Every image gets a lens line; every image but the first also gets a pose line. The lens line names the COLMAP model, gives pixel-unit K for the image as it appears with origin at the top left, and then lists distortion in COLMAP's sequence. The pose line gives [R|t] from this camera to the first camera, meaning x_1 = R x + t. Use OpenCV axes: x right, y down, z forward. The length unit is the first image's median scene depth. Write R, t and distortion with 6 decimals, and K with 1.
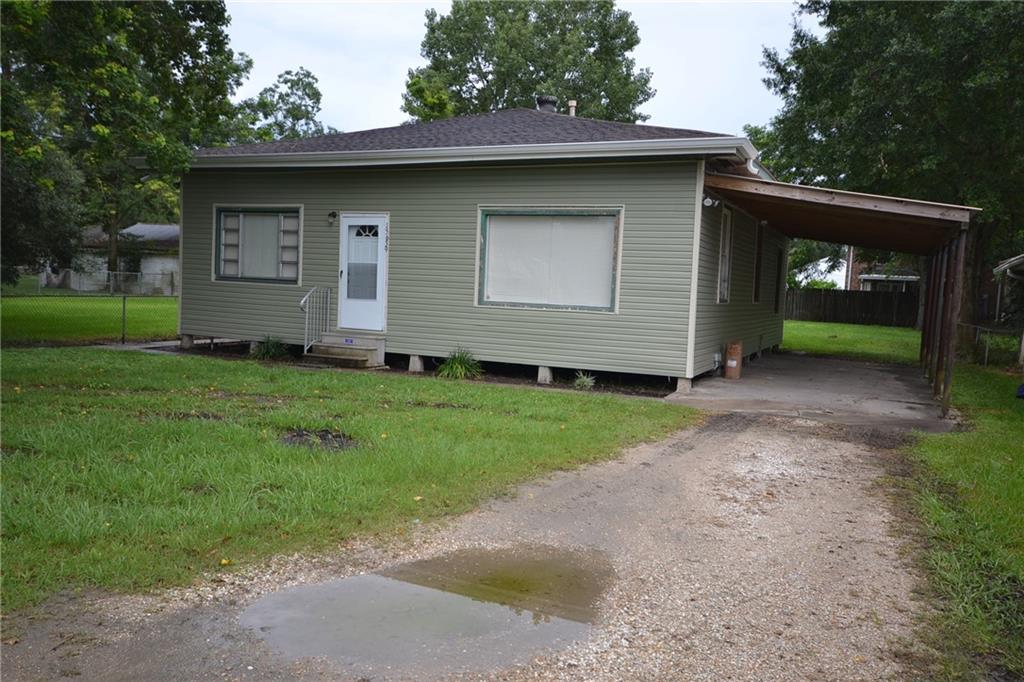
lens RADIAL K [[855.5, 0, 513.1], [0, 855.5, 341.7], [0, 0, 1]] dist [0.014304, 0.031582]
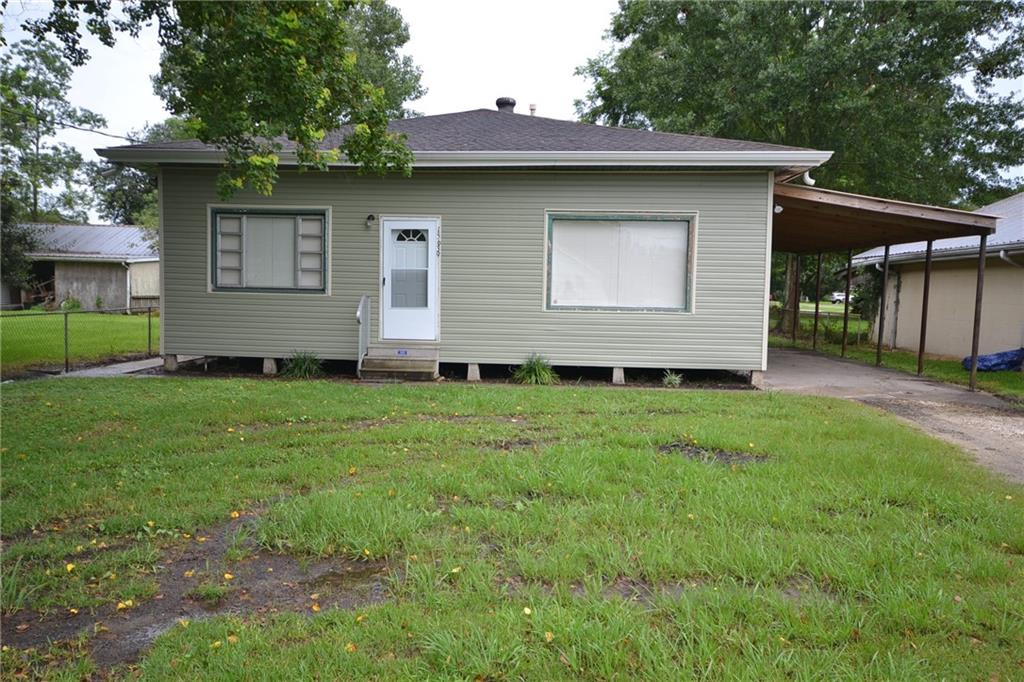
lens RADIAL K [[855.5, 0, 512.8], [0, 855.5, 341.0], [0, 0, 1]] dist [0.014304, 0.031582]
pose [[0.935868, -0.047093, 0.349188, -0.406412], [0.045010, 0.998887, 0.014082, -0.021165], [-0.349463, 0.002538, 0.936947, 0.075849]]
